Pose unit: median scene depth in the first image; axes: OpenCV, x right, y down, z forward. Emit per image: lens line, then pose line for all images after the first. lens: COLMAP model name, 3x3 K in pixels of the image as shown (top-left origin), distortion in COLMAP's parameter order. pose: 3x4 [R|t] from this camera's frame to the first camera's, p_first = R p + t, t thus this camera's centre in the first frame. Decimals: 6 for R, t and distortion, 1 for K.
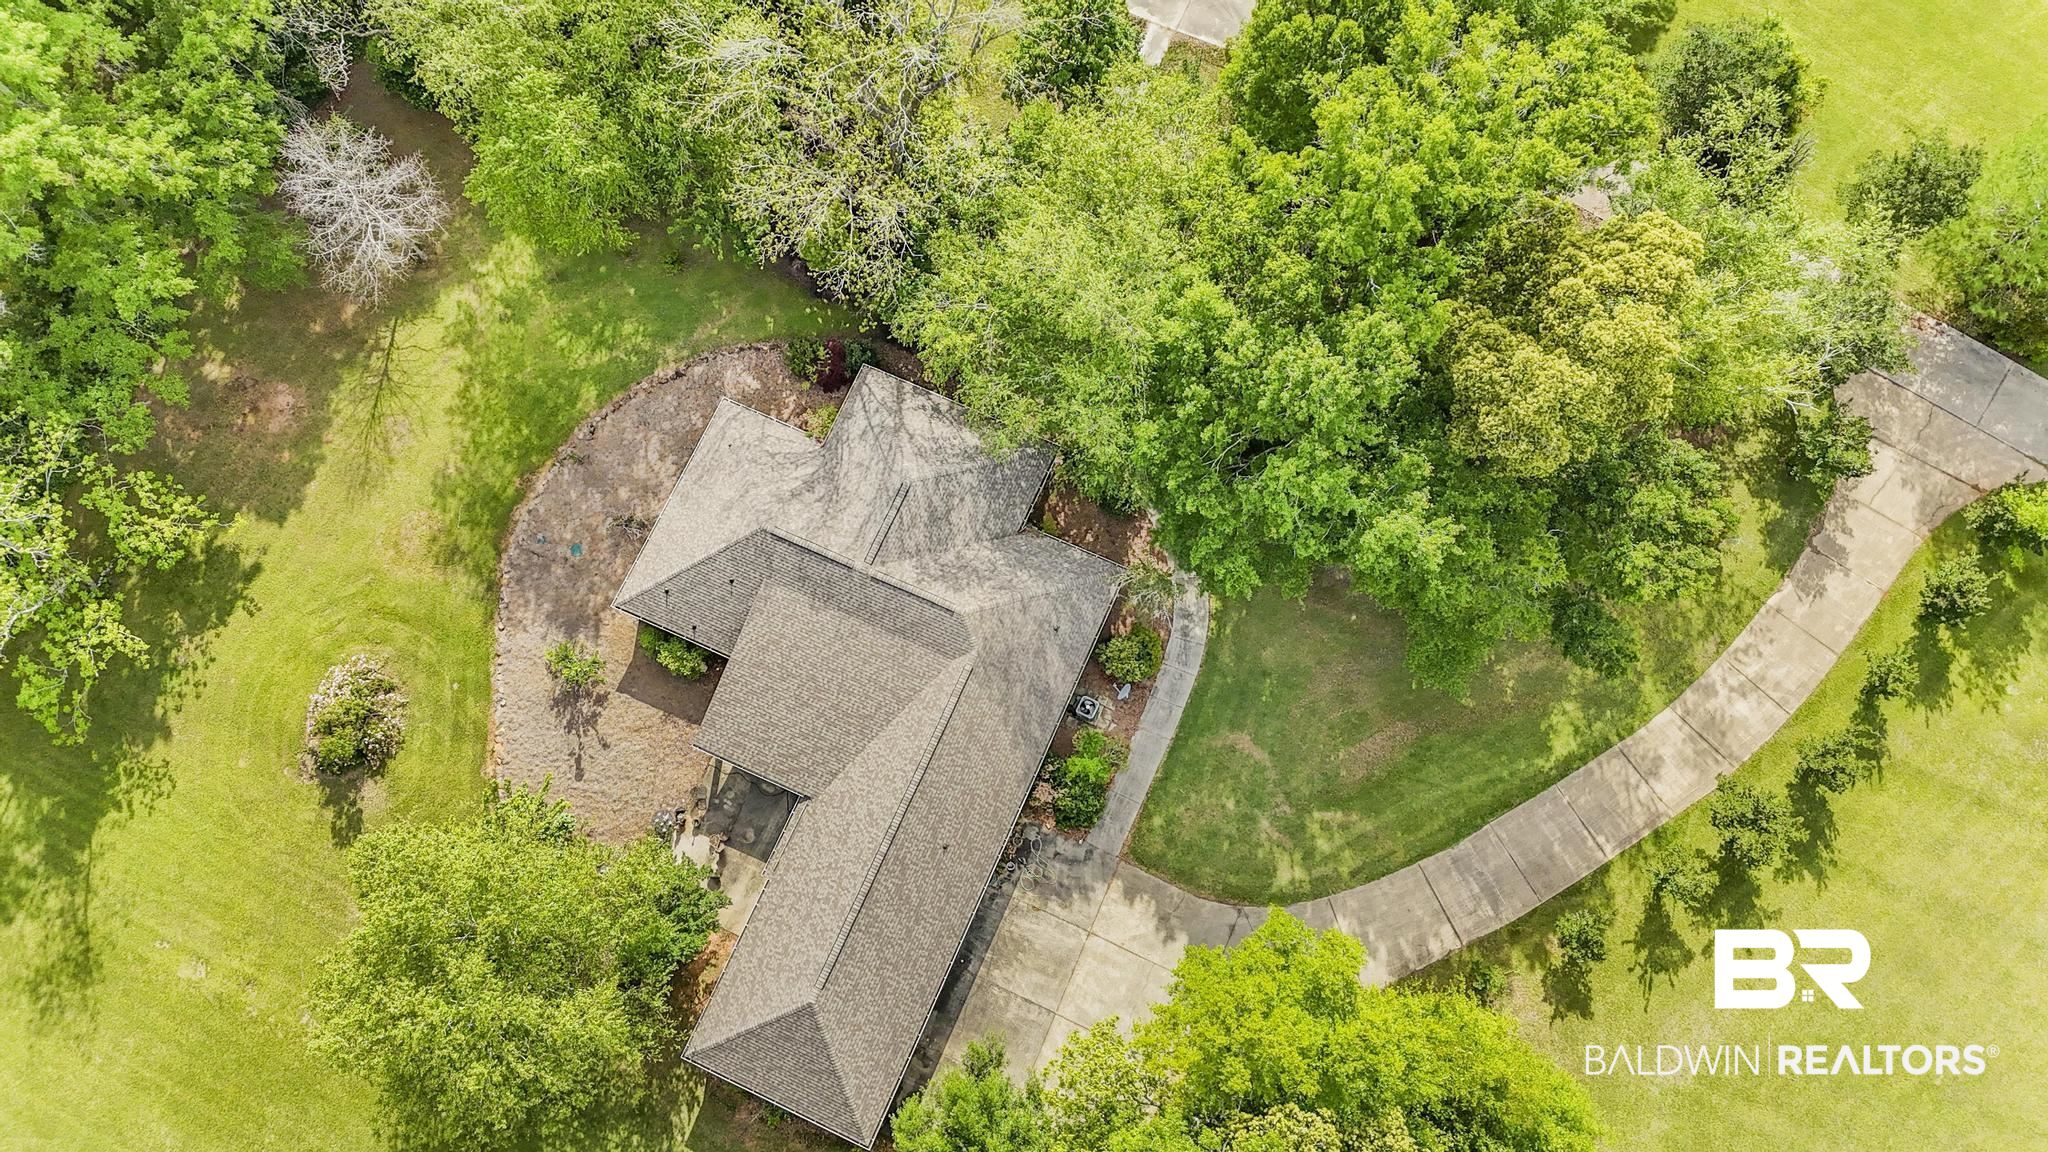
lens RADIAL K [[1515.6, 0, 1024.0], [0, 1515.6, 576.0], [0, 0, 1]] dist [0.052386, -0.006243]
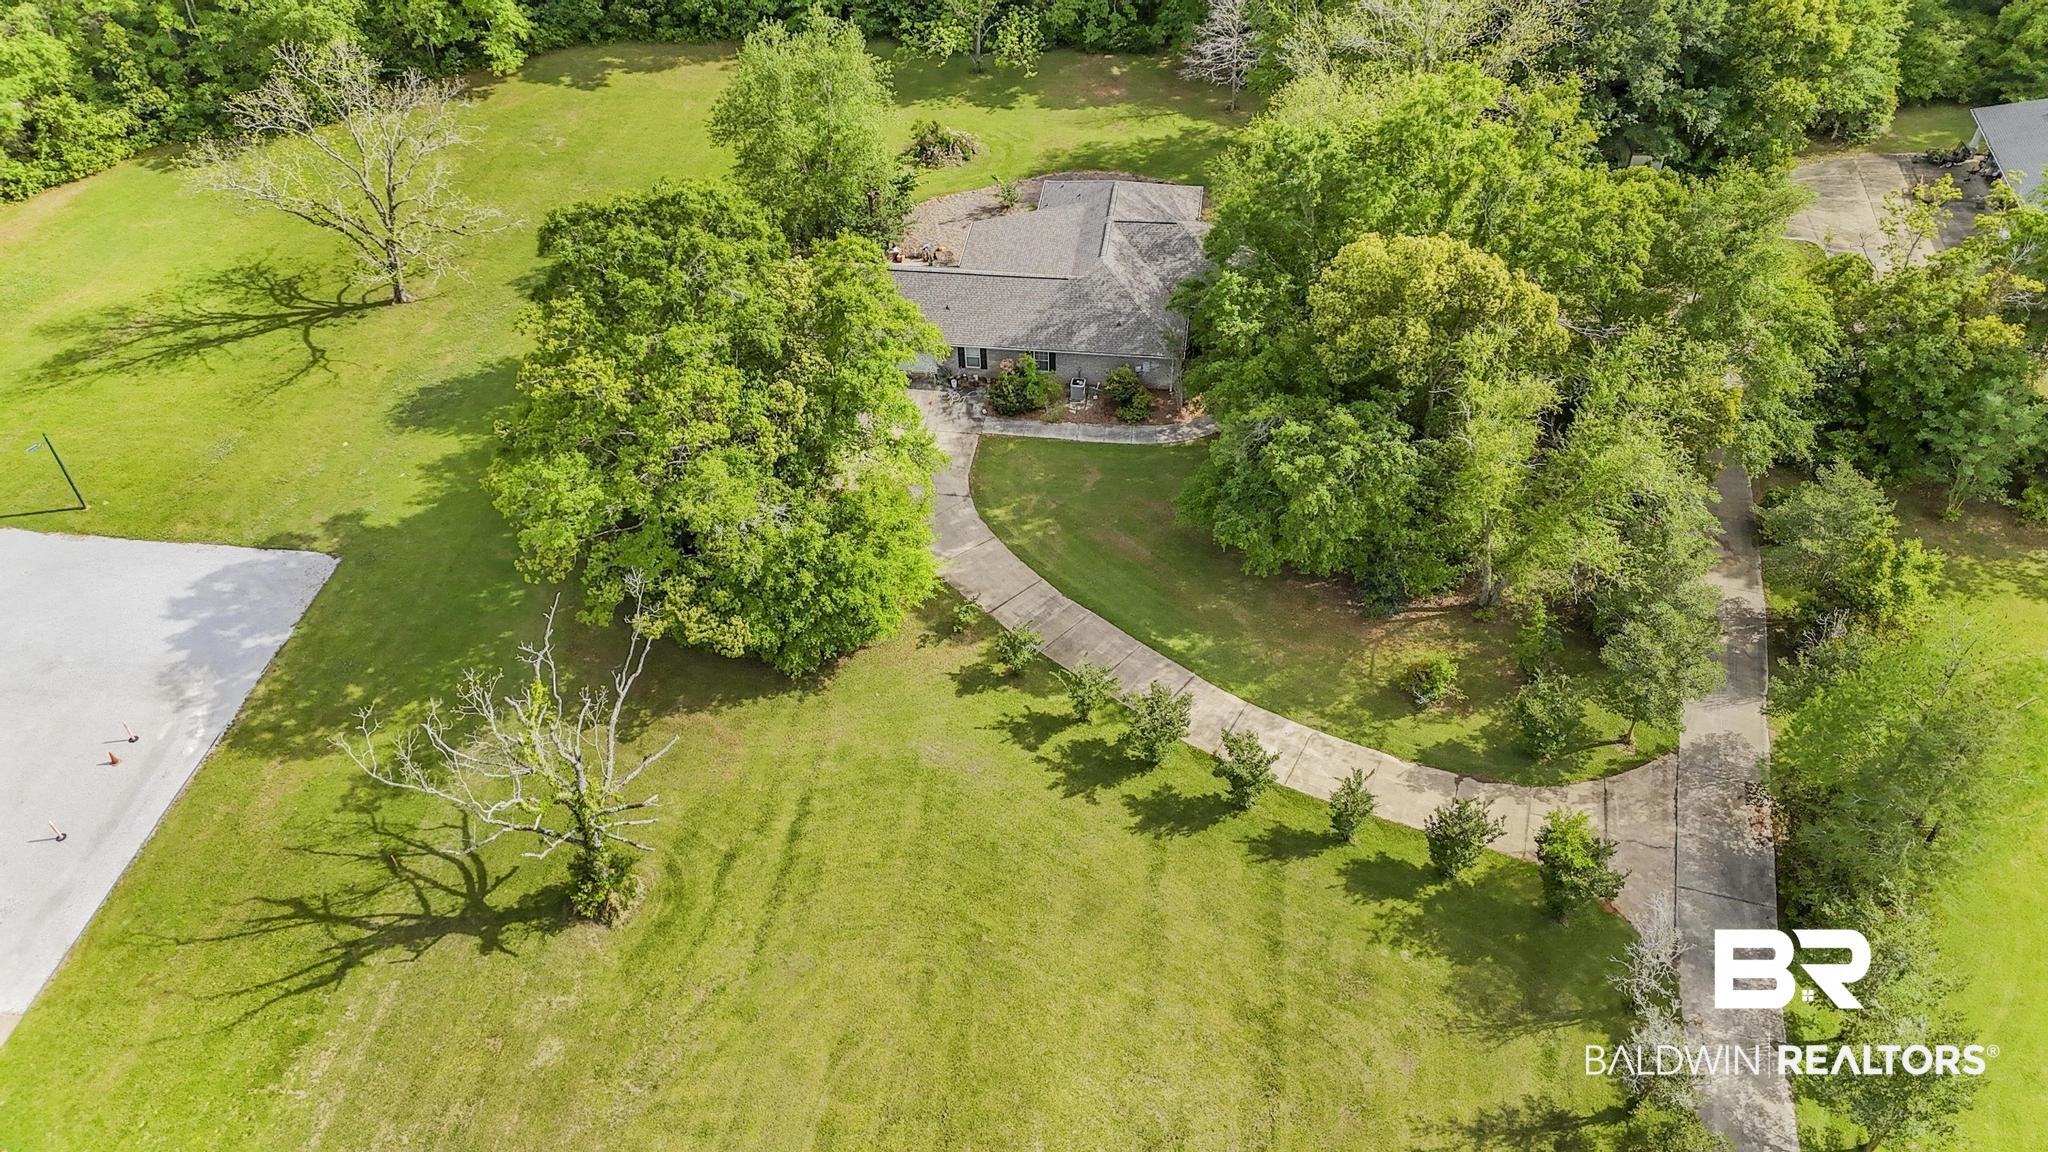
lens RADIAL K [[1515.6, 0, 1024.0], [0, 1515.6, 576.0], [0, 0, 1]] dist [0.052386, -0.006243]
pose [[0.283521, 0.660230, -0.695494, 1.091884], [-0.917589, 0.397516, 0.003302, 0.195563], [0.278650, 0.637241, 0.718524, 0.124167]]
